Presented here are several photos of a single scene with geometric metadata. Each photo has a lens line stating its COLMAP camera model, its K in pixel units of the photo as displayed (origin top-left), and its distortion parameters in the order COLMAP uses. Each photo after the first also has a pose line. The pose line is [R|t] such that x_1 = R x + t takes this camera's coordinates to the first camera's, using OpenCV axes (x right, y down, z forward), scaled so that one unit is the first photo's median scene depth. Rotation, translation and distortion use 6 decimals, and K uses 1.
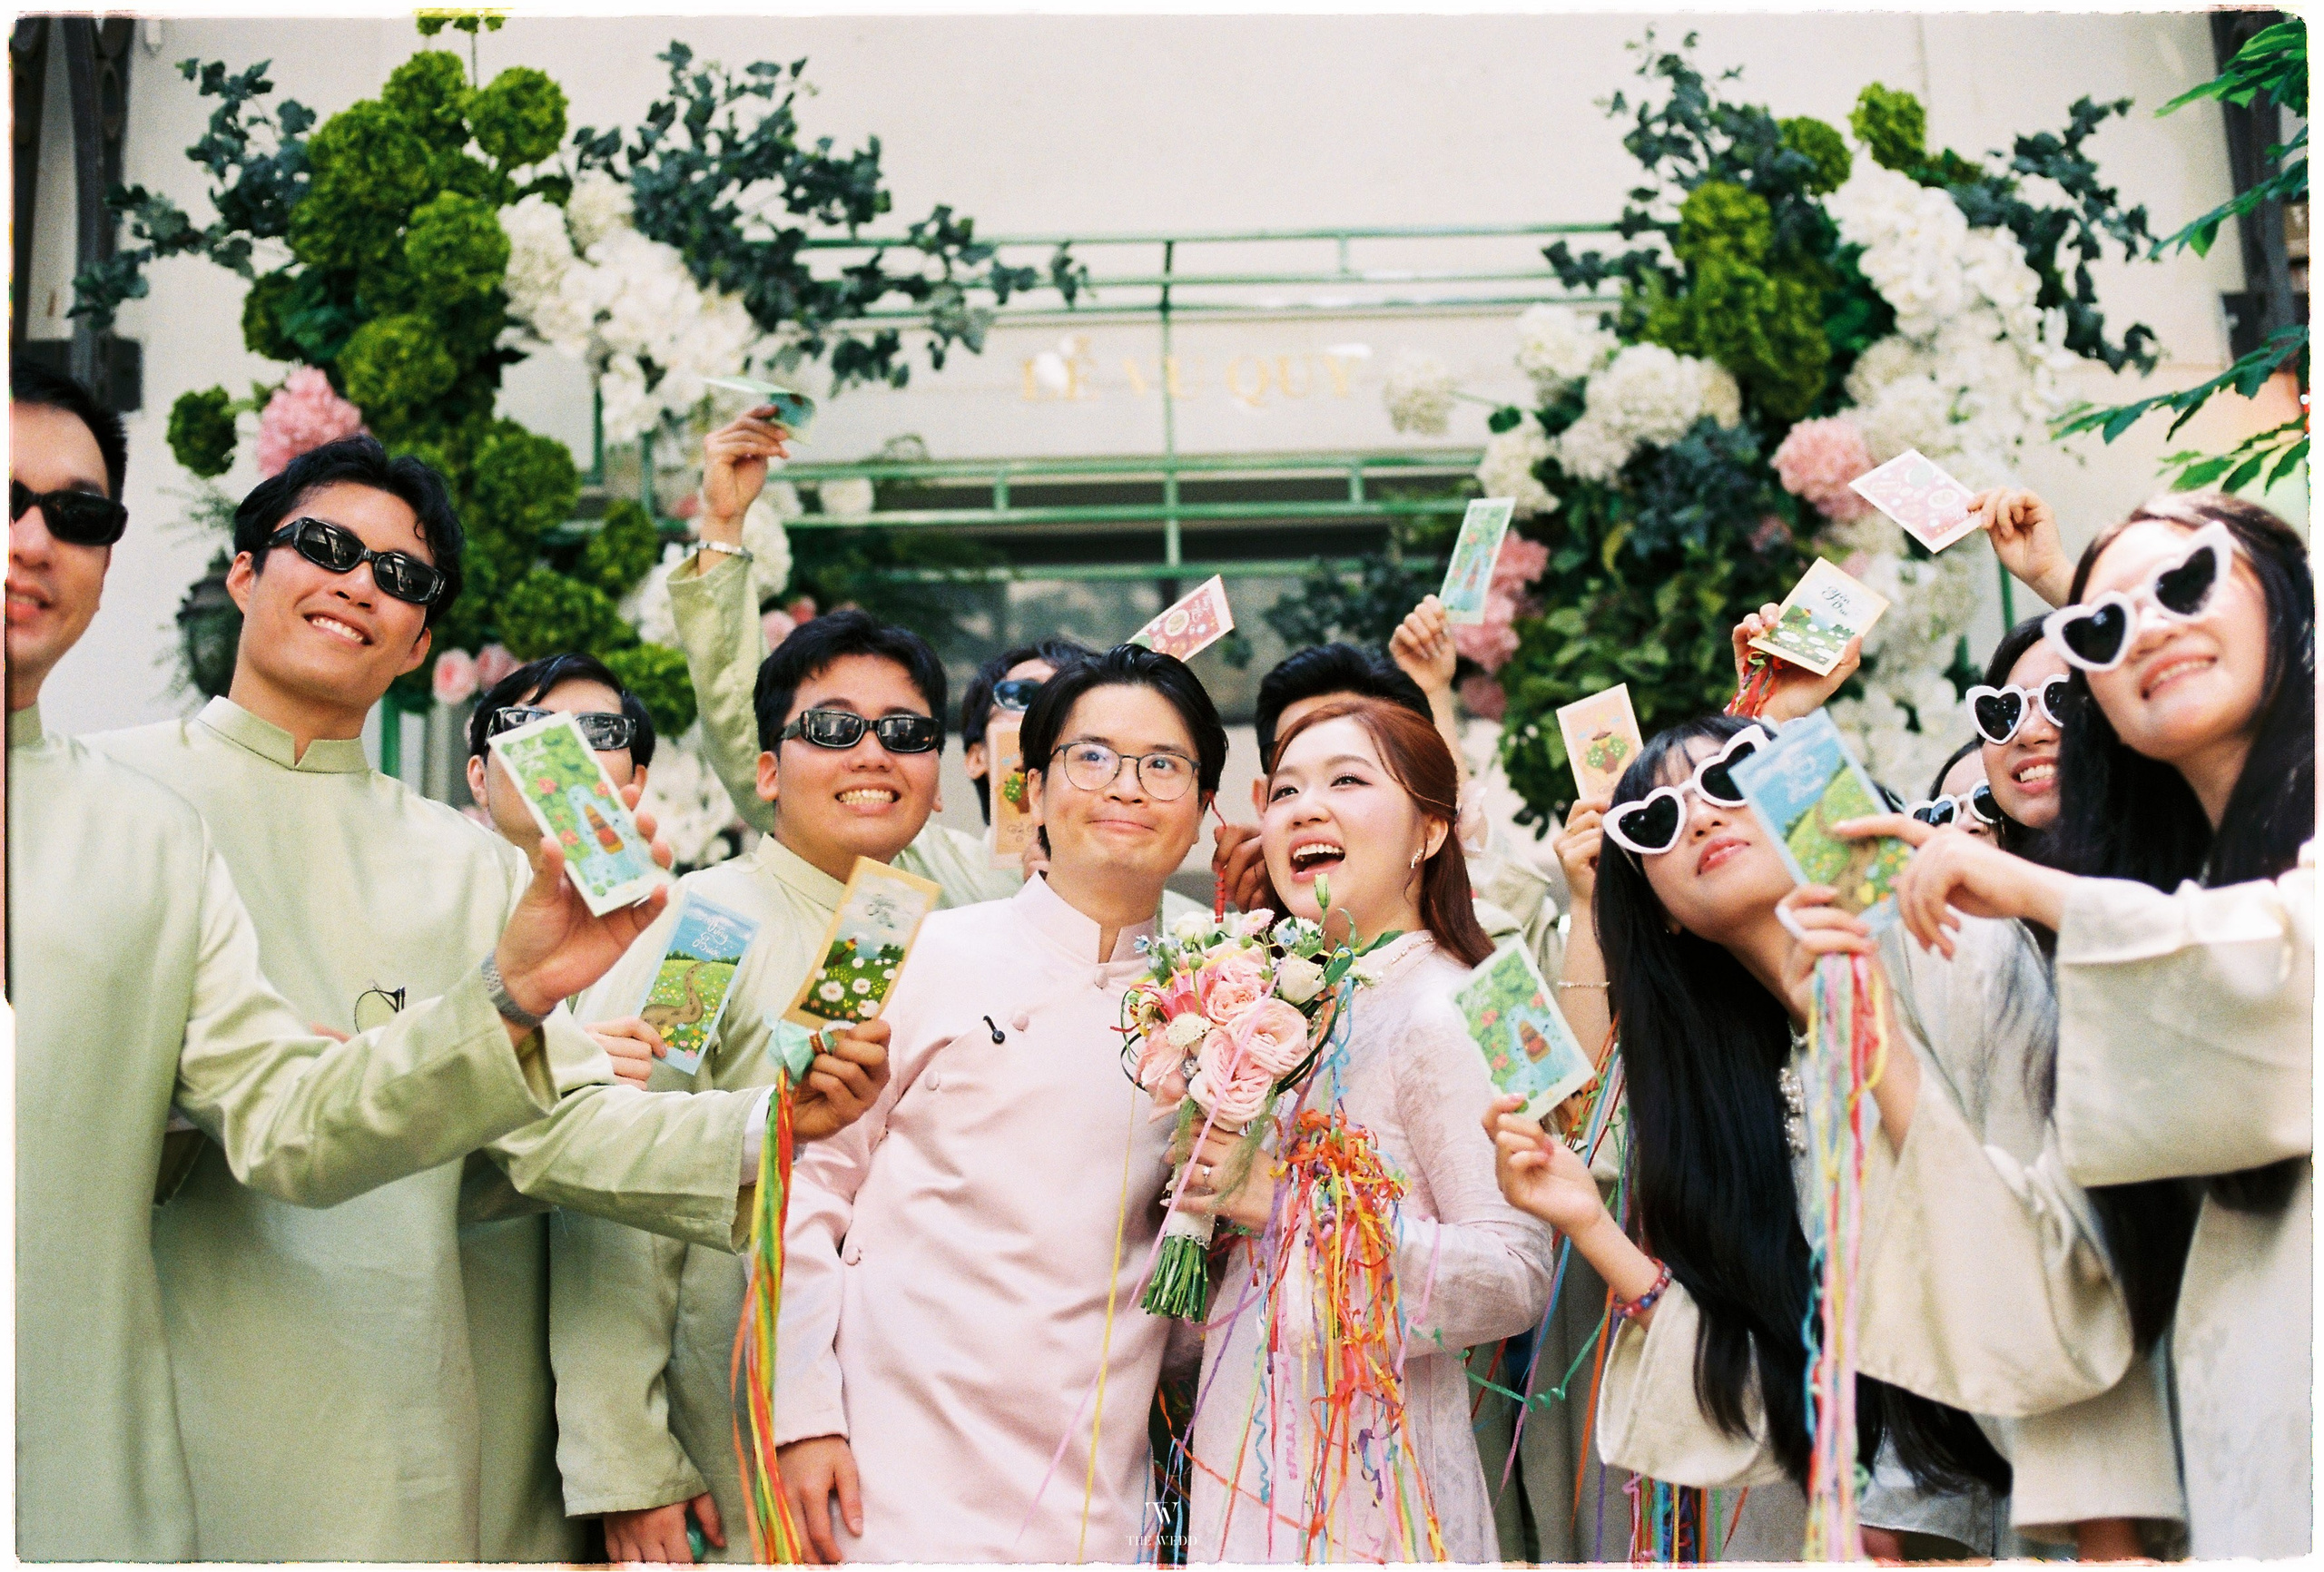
lens RADIAL K [[3387.9, 0, 1161.9], [0, 3387.9, 794.9], [0, 0, 1]] dist [-0.151871, 0.000000]
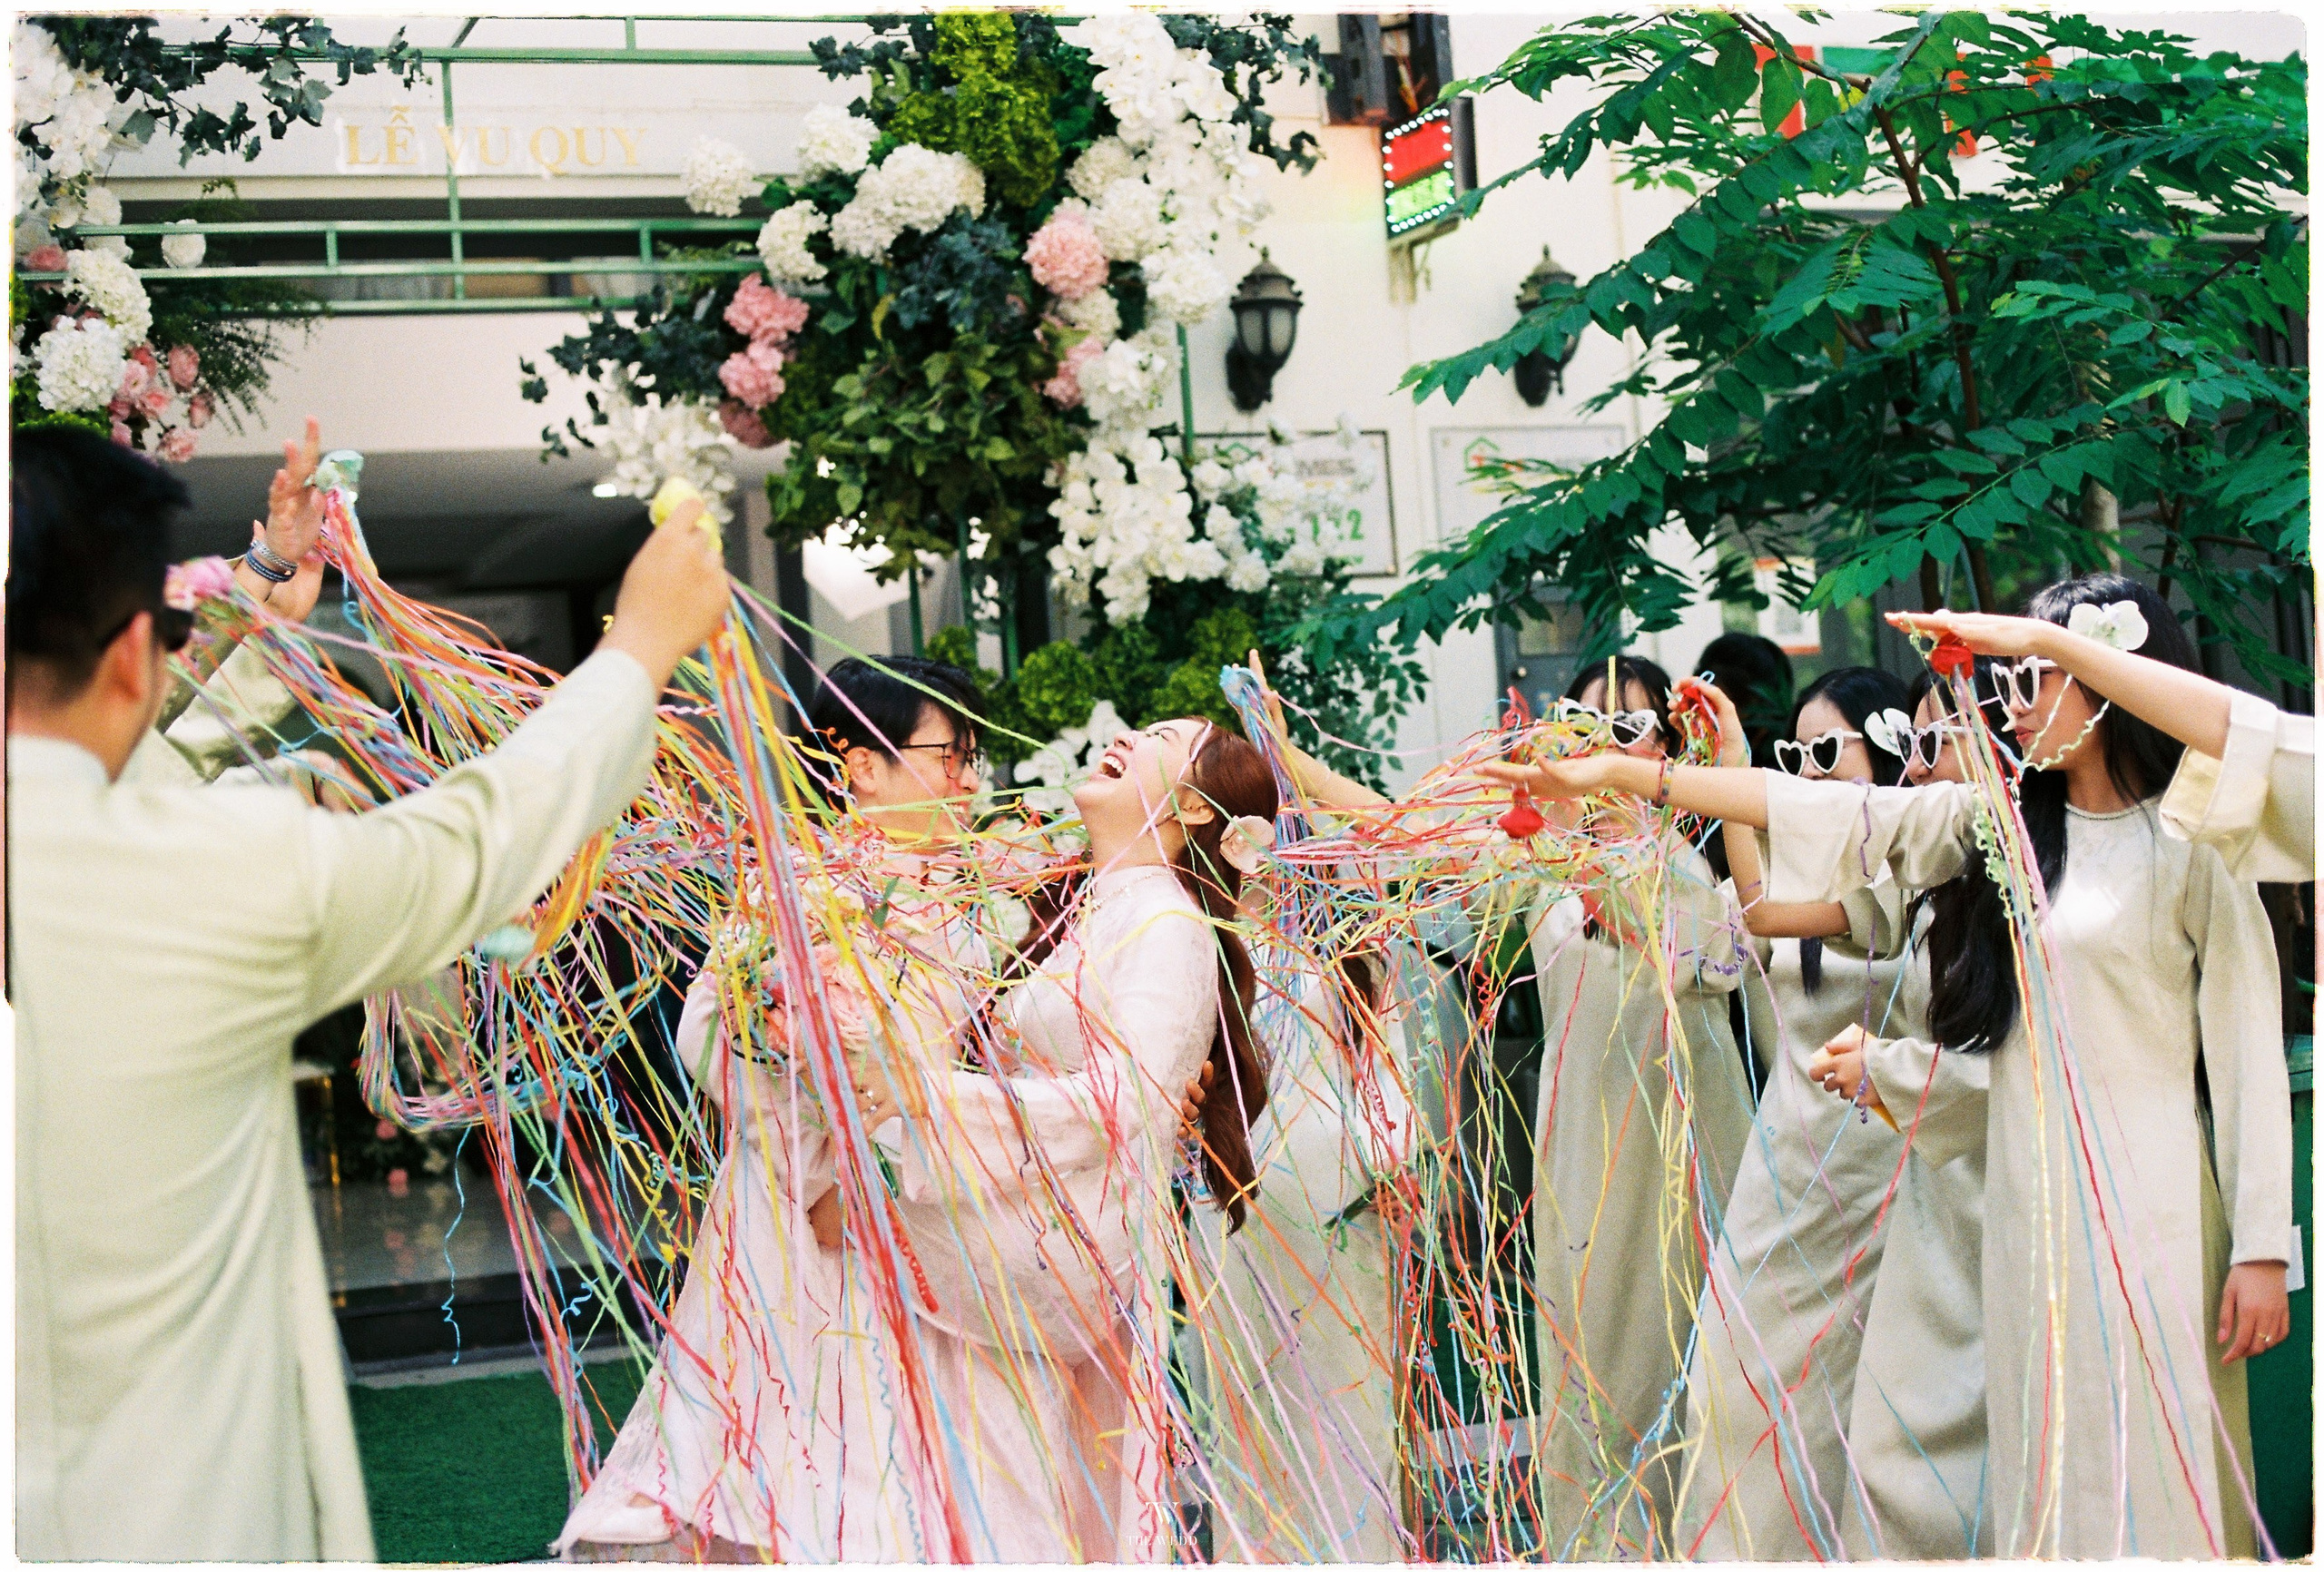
lens RADIAL K [[3387.9, 0, 1217.1], [0, 3387.9, 797.3], [0, 0, 1]] dist [-0.151871, 0.000000]
pose [[0.929729, -0.034938, 0.366583, -0.192980], [-0.030466, 0.984779, 0.171123, -0.113015], [-0.366981, -0.170266, 0.914513, -0.143992]]
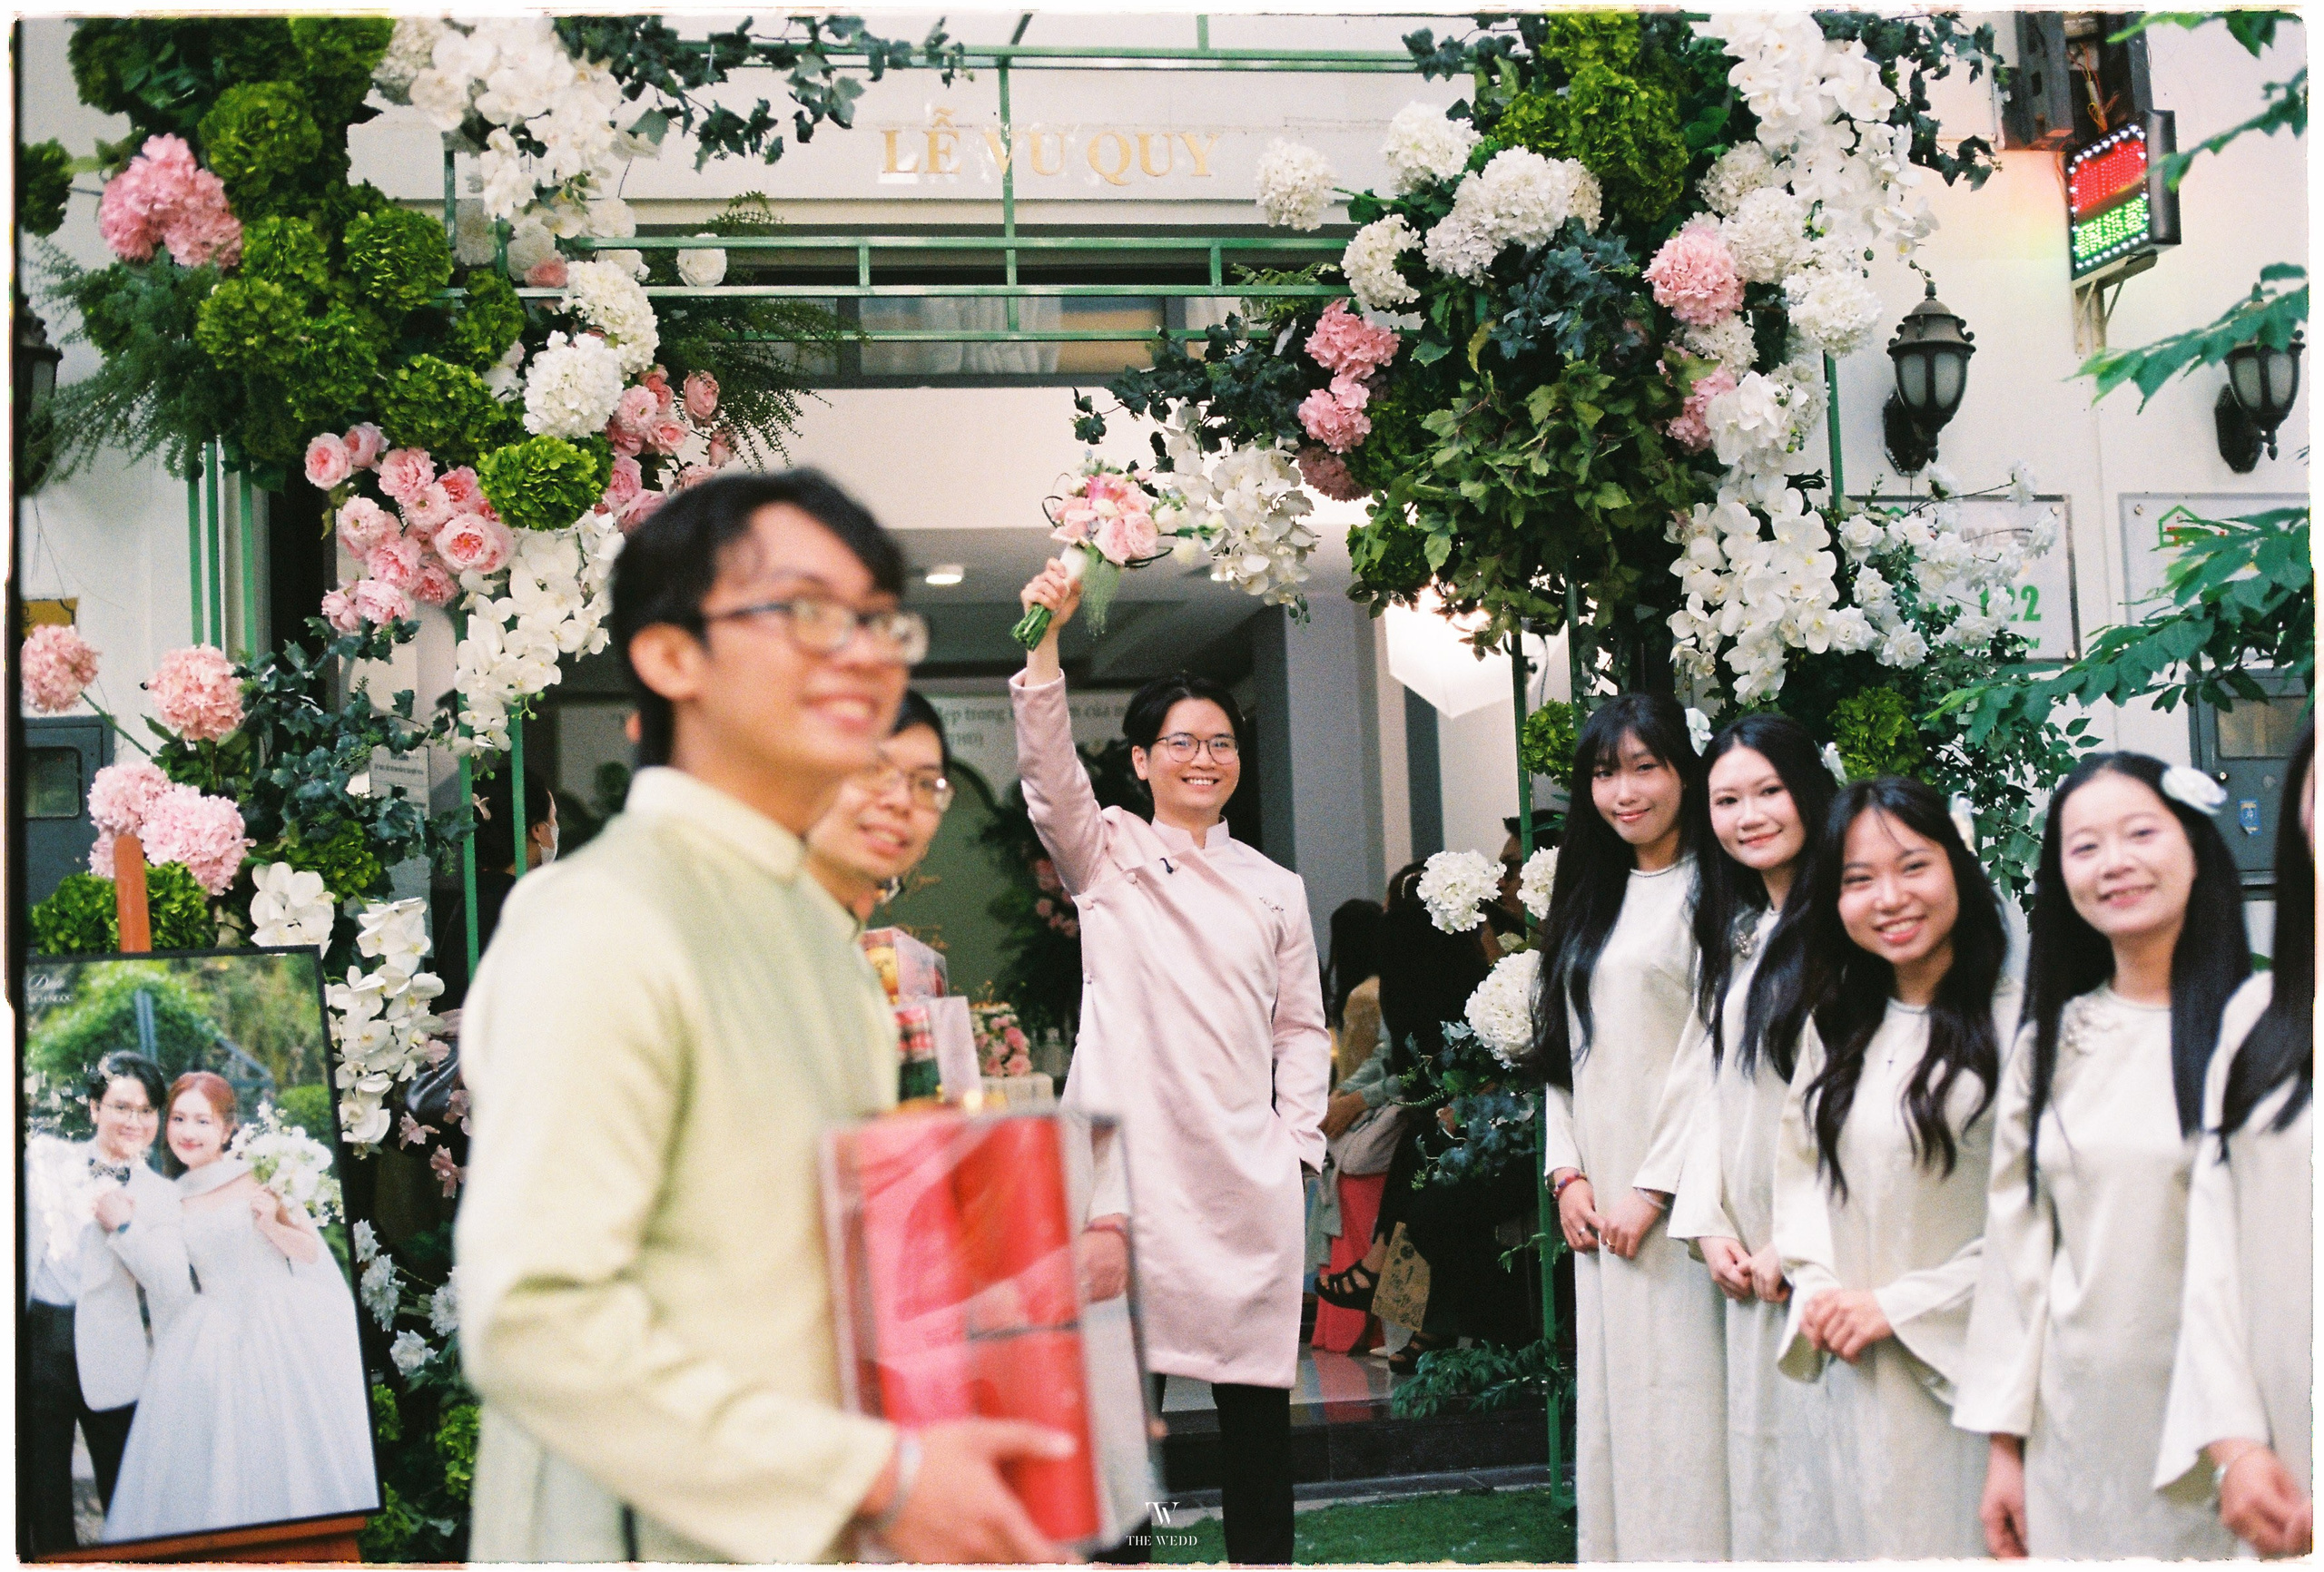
lens RADIAL K [[3387.9, 0, 1171.2], [0, 3387.9, 760.1], [0, 0, 1]] dist [-0.151871, 0.000000]
pose [[0.986281, 0.001317, 0.165070, -0.126818], [-0.022977, 0.991329, 0.129376, -0.078951], [-0.163468, -0.131394, 0.977760, -0.001756]]
